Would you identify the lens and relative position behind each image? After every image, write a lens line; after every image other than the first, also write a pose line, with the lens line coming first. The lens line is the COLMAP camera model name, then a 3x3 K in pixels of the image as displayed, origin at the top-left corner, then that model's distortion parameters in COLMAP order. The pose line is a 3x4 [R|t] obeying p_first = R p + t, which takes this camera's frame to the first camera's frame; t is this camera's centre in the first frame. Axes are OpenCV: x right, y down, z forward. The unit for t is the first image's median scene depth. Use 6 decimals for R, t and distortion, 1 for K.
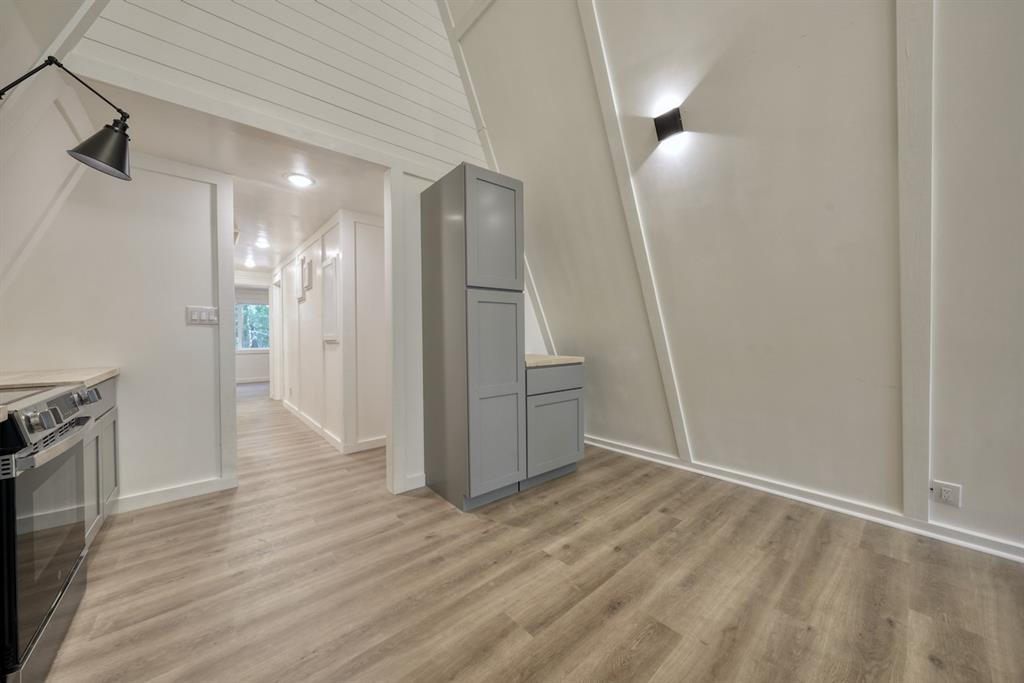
lens RADIAL K [[360.9, 0, 512.0], [0, 360.9, 341.5], [0, 0, 1]] dist [-0.000429, 0.000013]
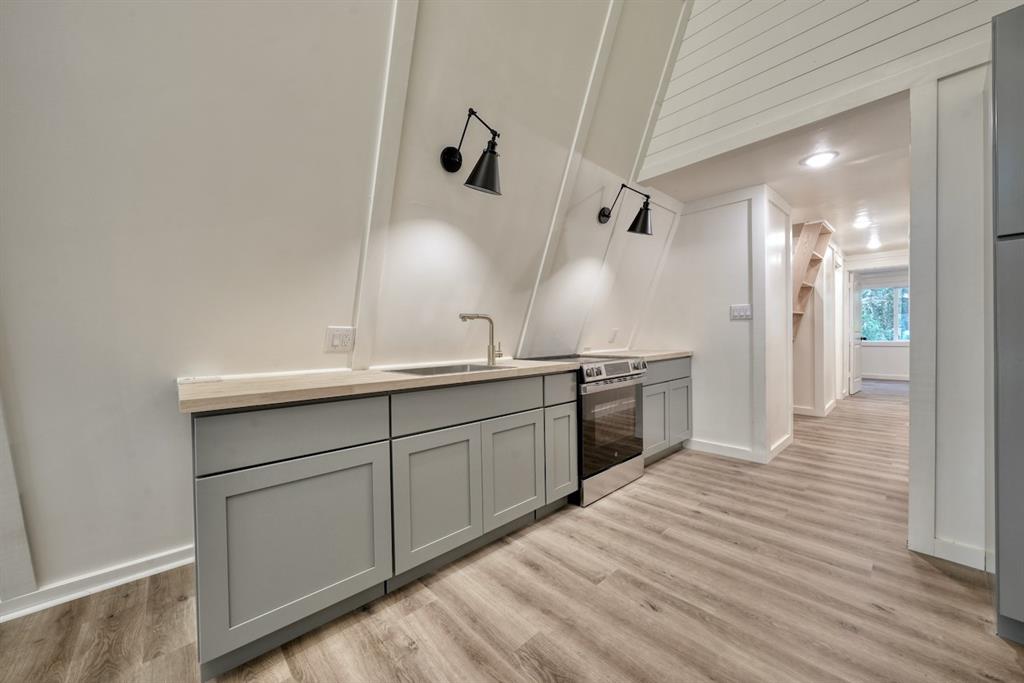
lens RADIAL K [[375.6, 0, 516.6], [0, 375.6, 340.1], [0, 0, 1]] dist [-0.000008, 0.000032]
pose [[0.041100, 0.021493, -0.998924, 0.445204], [0.003834, 0.999758, 0.021669, -0.009801], [0.999148, -0.004720, 0.041008, 0.231404]]
